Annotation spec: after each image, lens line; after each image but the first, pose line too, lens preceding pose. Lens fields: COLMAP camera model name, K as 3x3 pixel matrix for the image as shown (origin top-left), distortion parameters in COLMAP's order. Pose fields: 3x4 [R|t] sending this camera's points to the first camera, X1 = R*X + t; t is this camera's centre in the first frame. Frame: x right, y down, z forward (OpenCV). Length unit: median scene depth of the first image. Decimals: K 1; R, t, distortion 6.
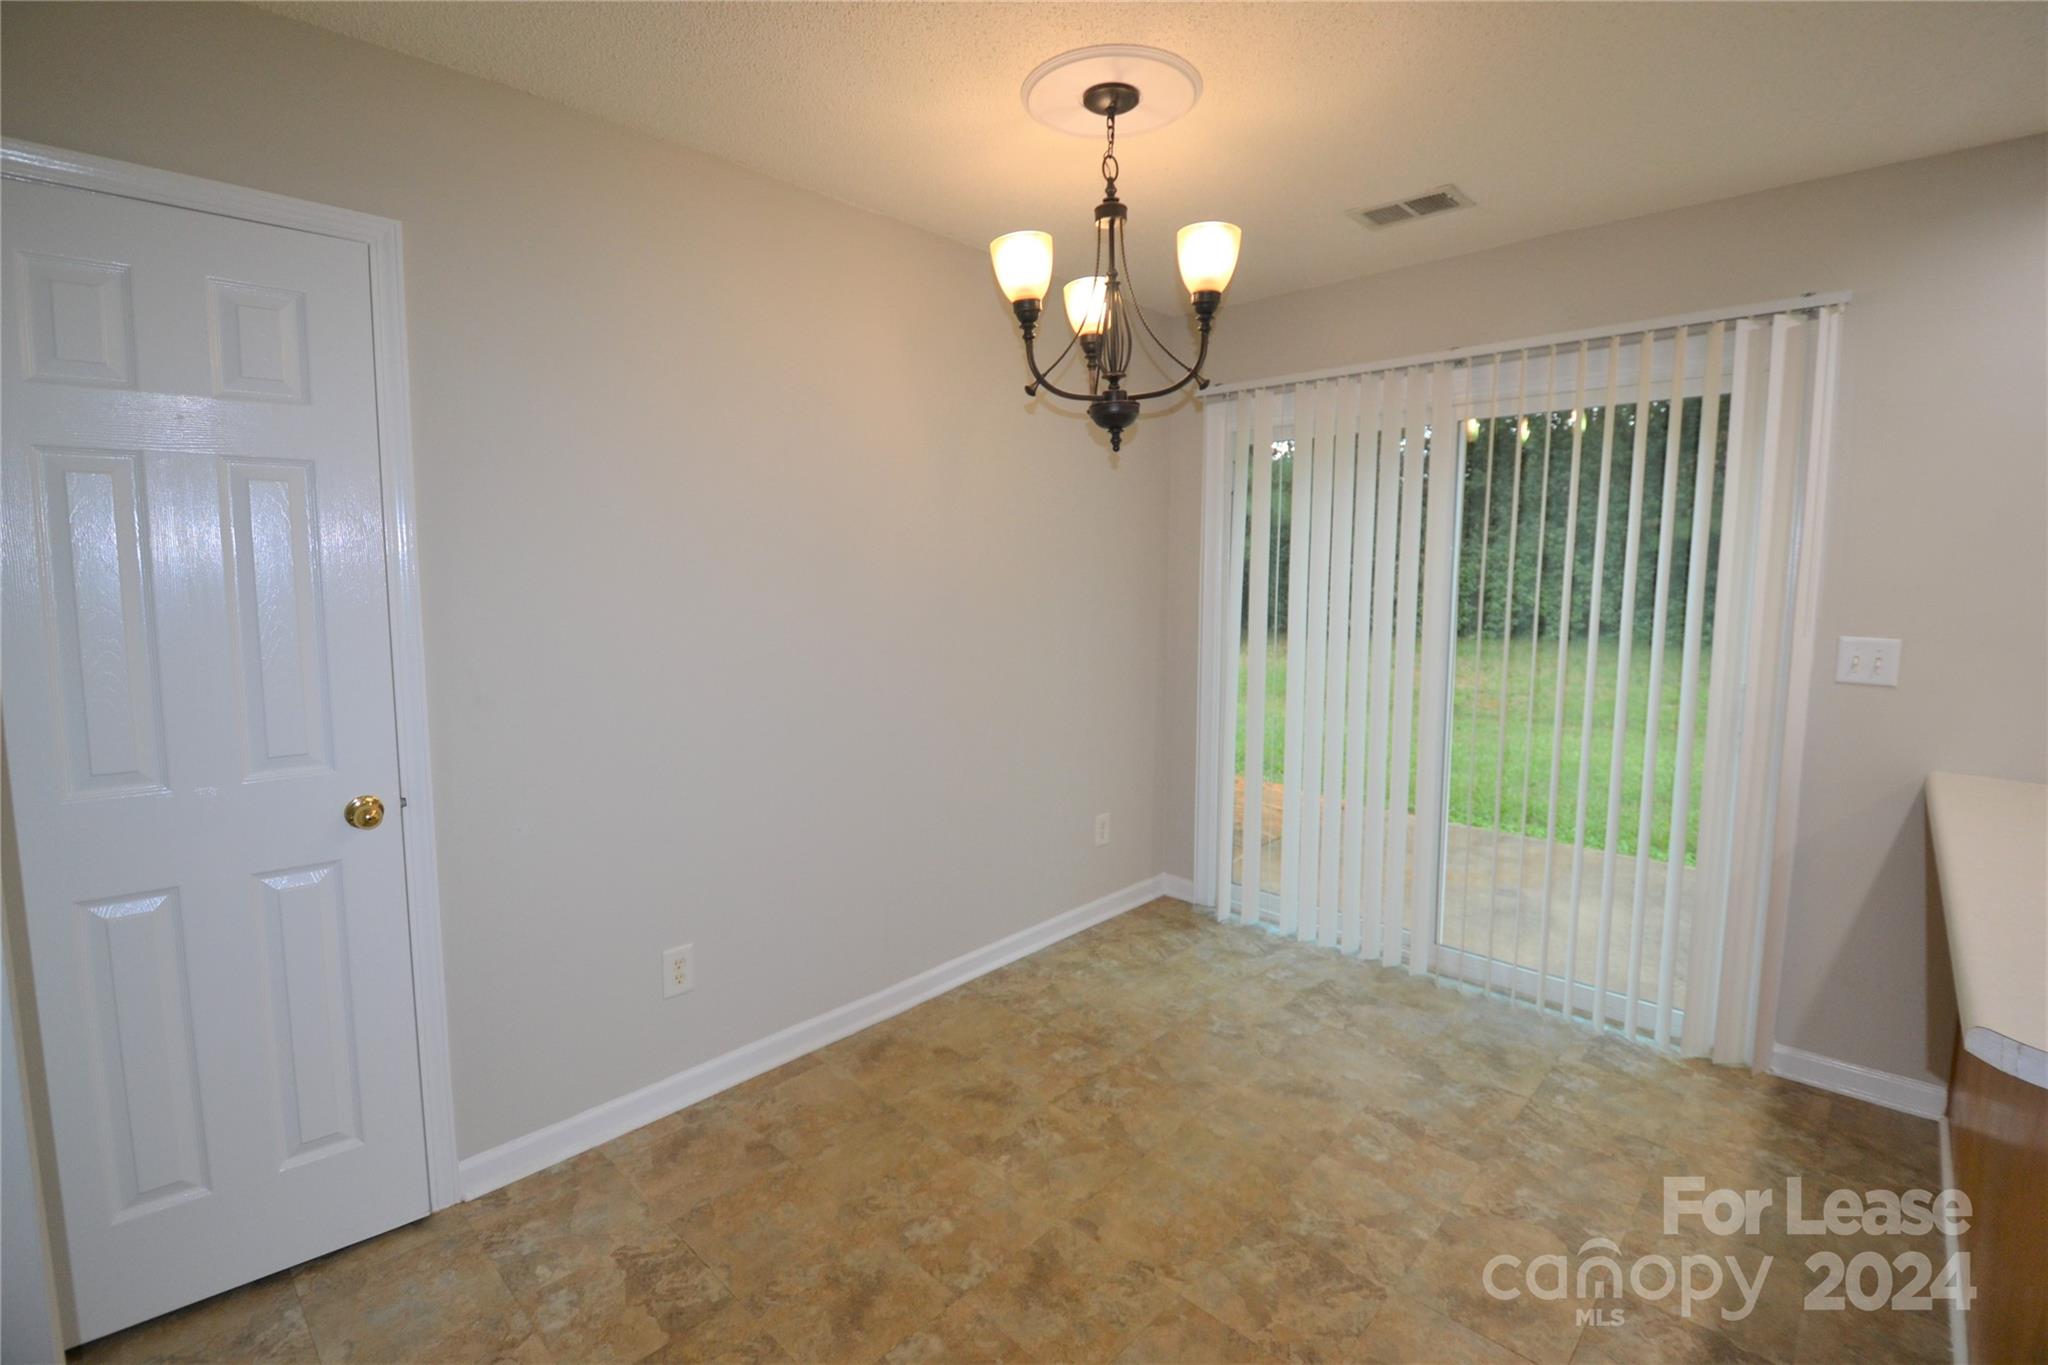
lens RADIAL K [[911.3, 0, 1027.8], [0, 911.3, 658.5], [0, 0, 1]] dist [0.025511, -0.030965]
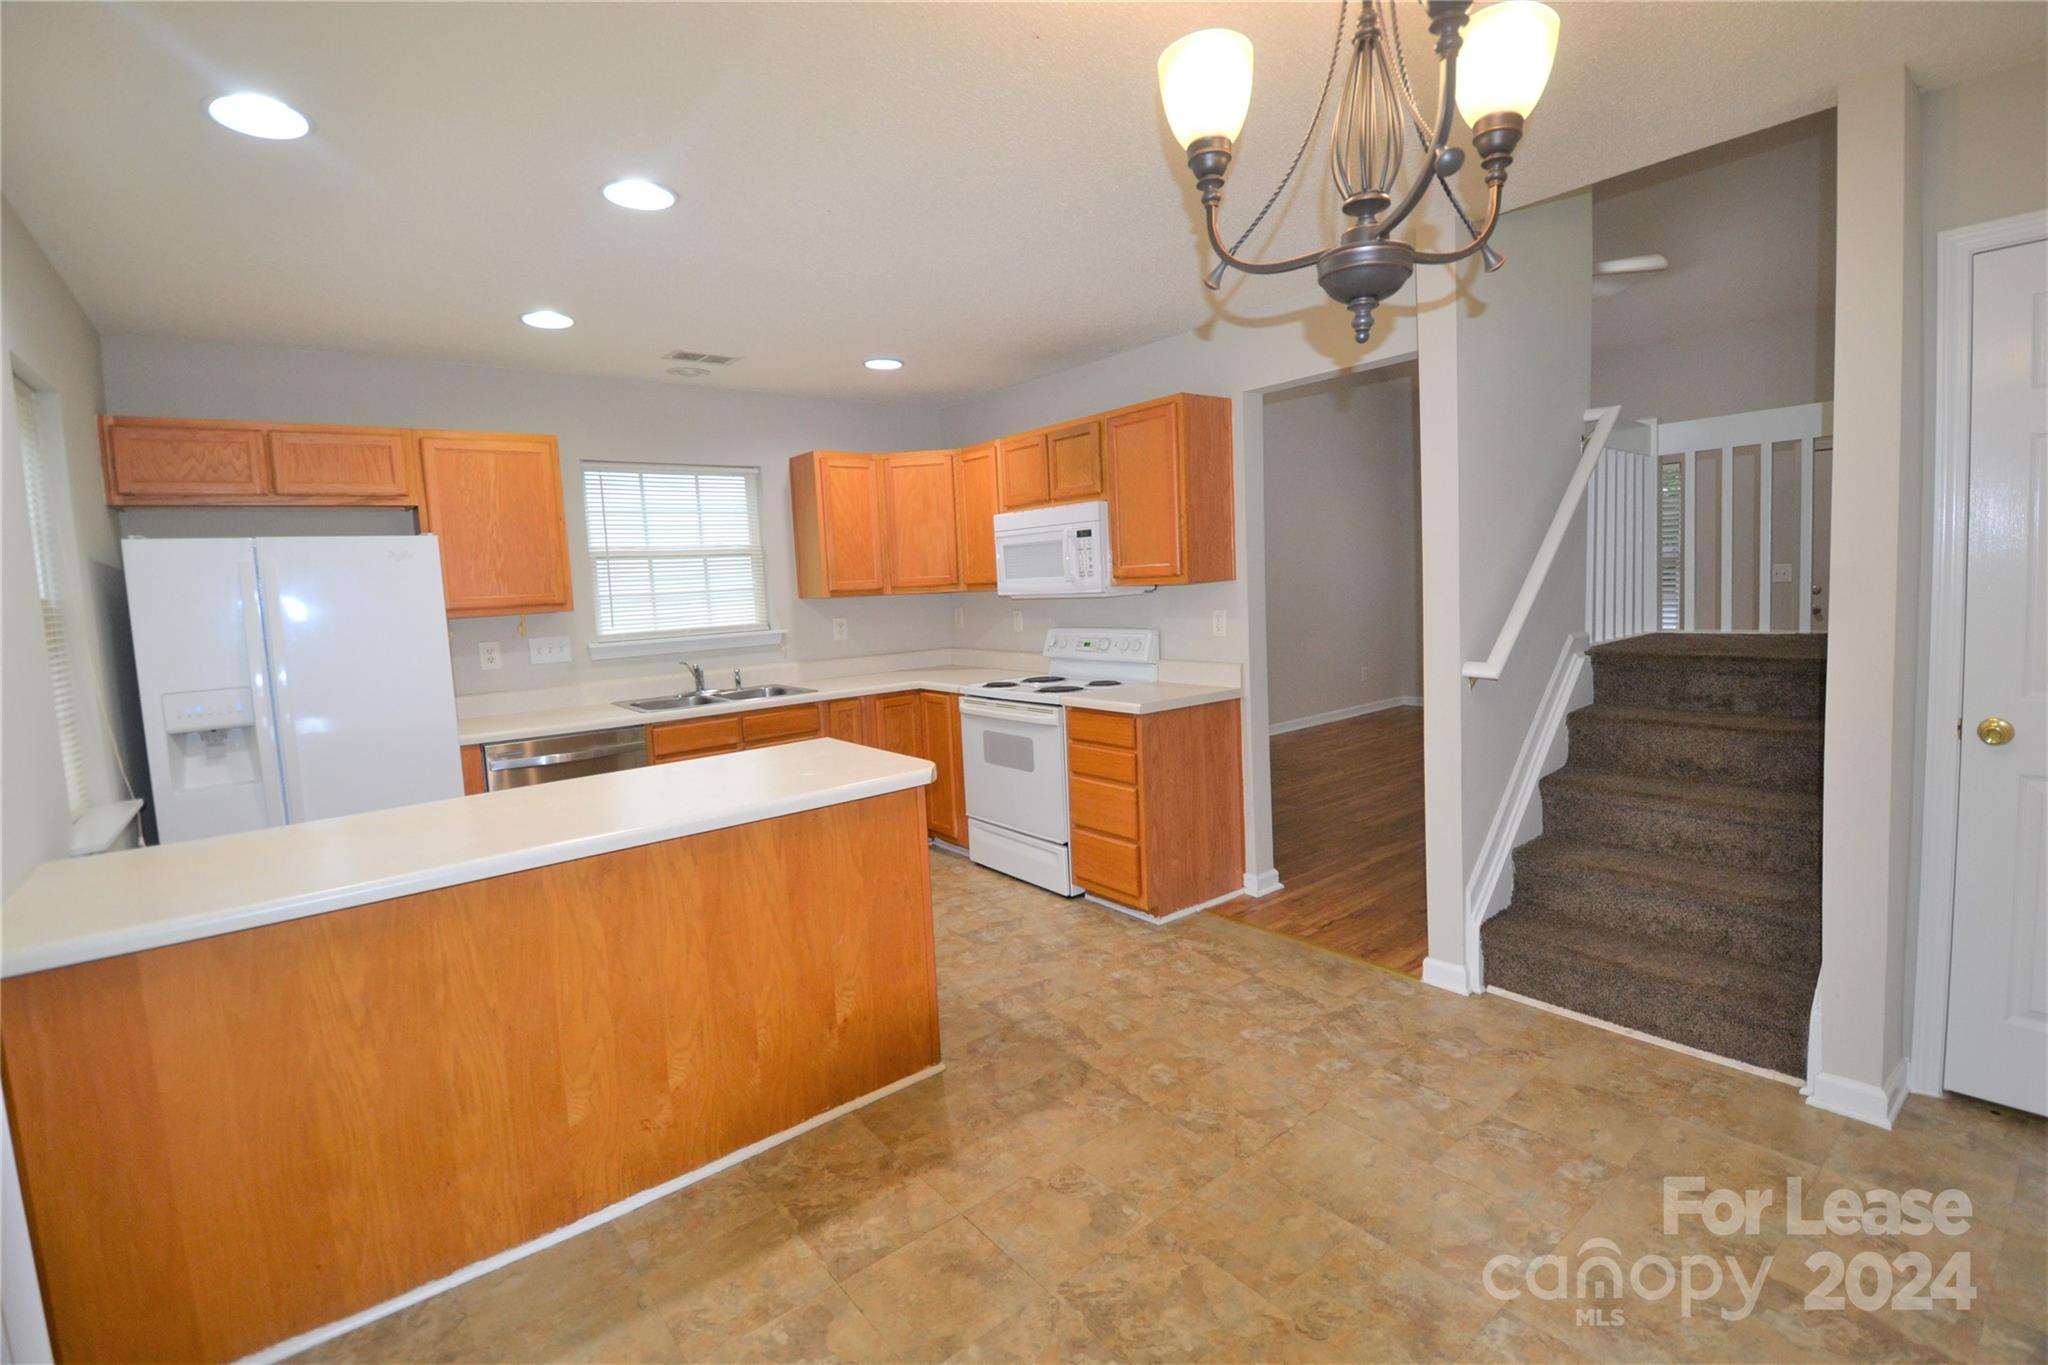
lens RADIAL K [[909.6, 0, 1027.2], [0, 909.6, 659.6], [0, 0, 1]] dist [0.014746, -0.022567]
pose [[-0.989920, 0.032695, 0.137799, 0.200440], [0.058366, 0.980701, 0.186599, -0.133878], [-0.129038, 0.192761, -0.972724, 1.401308]]
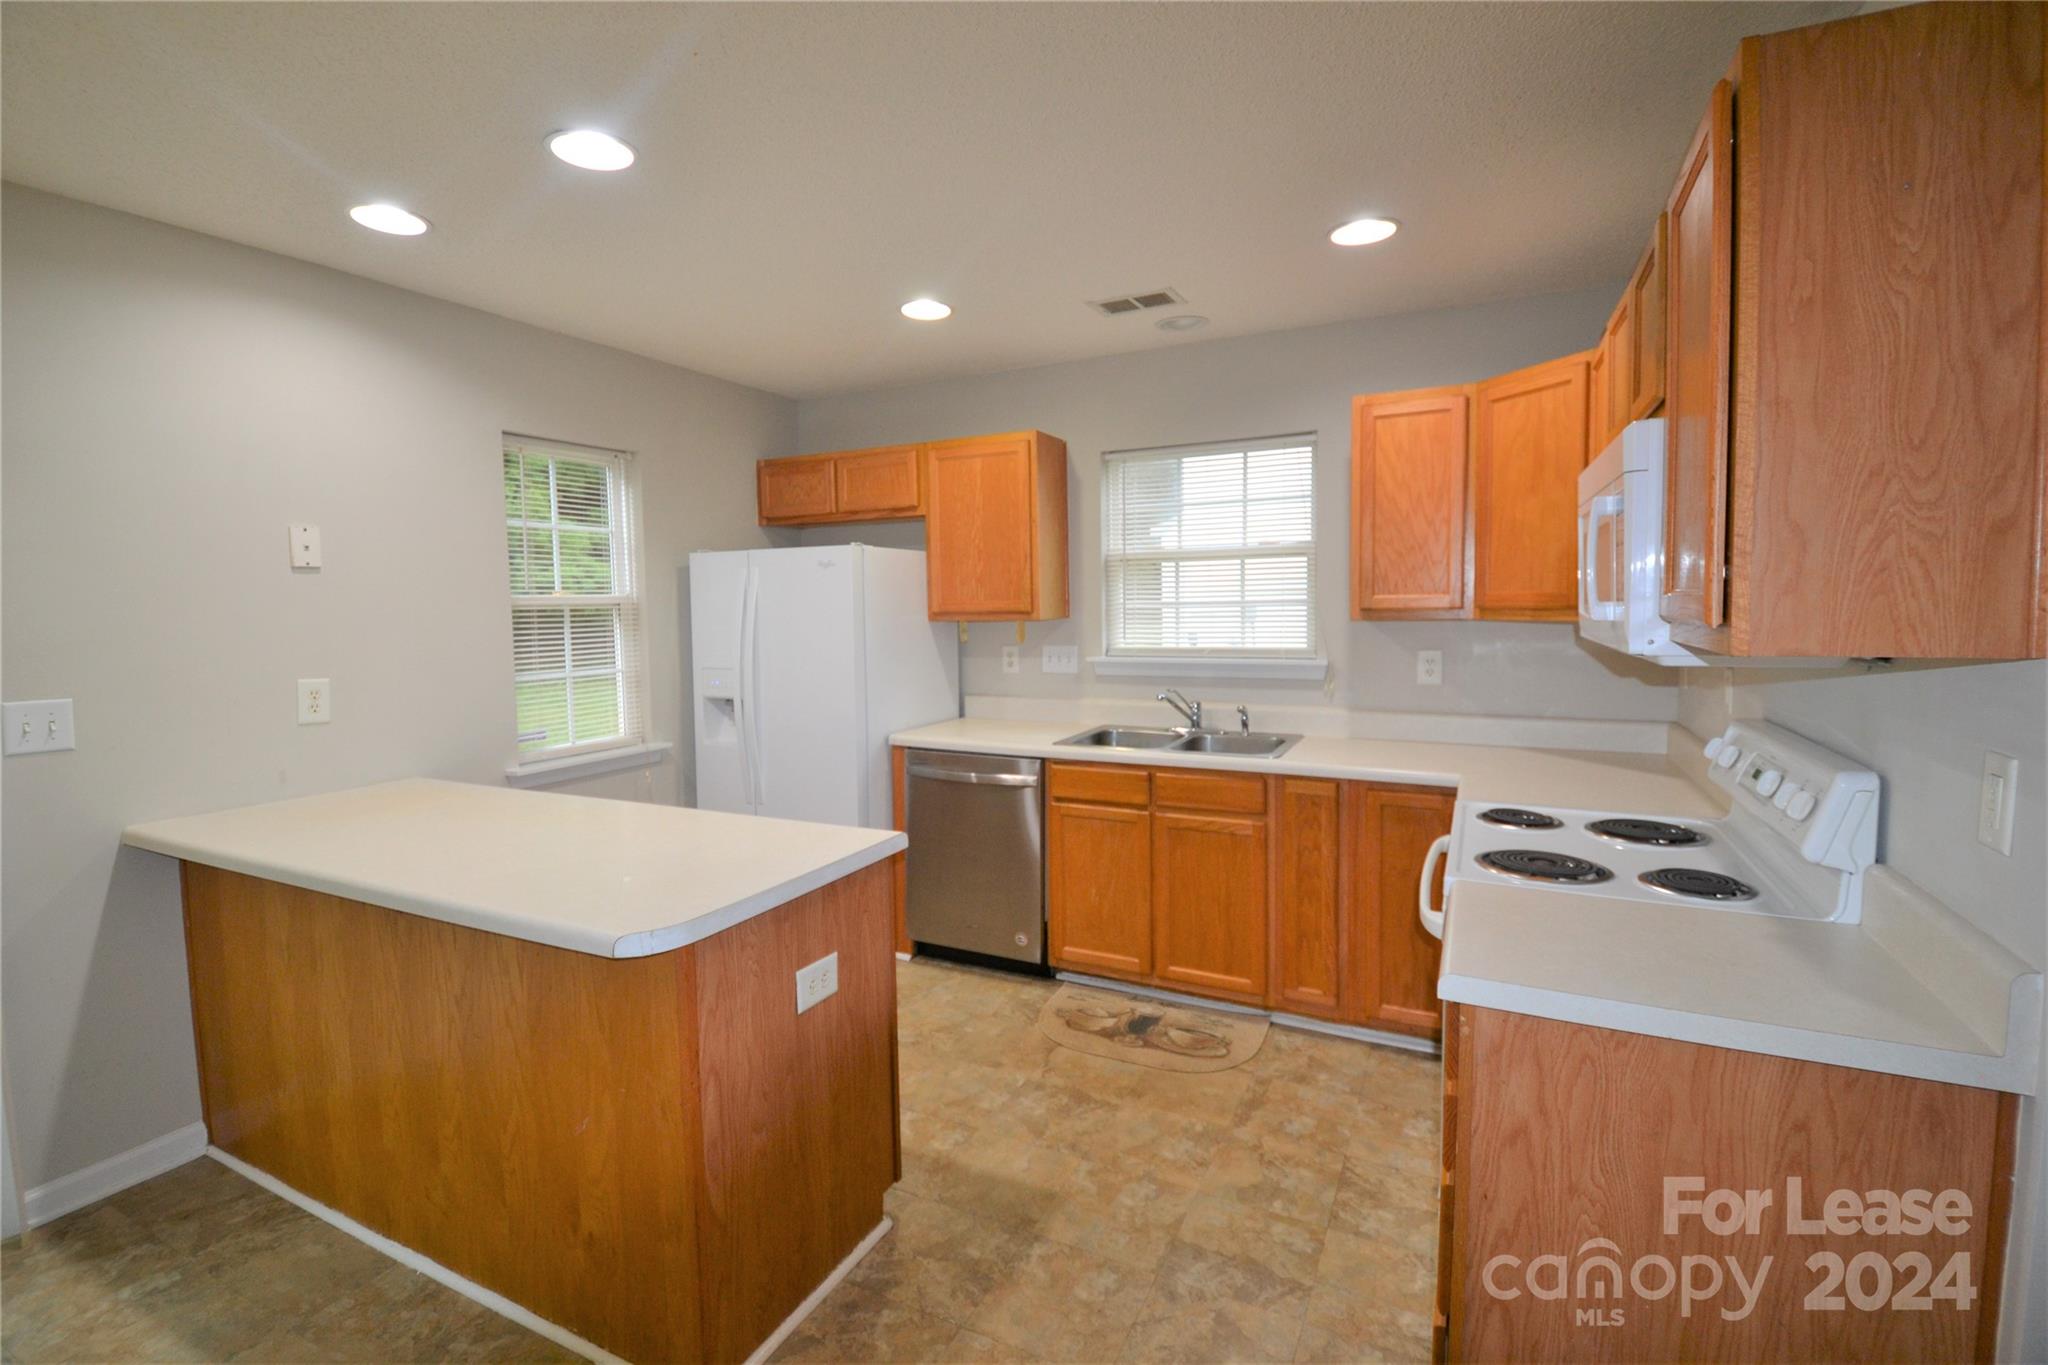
lens RADIAL K [[911.3, 0, 1027.8], [0, 911.3, 658.5], [0, 0, 1]] dist [0.025511, -0.030965]
pose [[-0.297481, -0.057922, 0.952969, -0.214573], [0.109736, 0.989468, 0.094396, -0.040264], [-0.948400, 0.132656, -0.287991, 0.322140]]
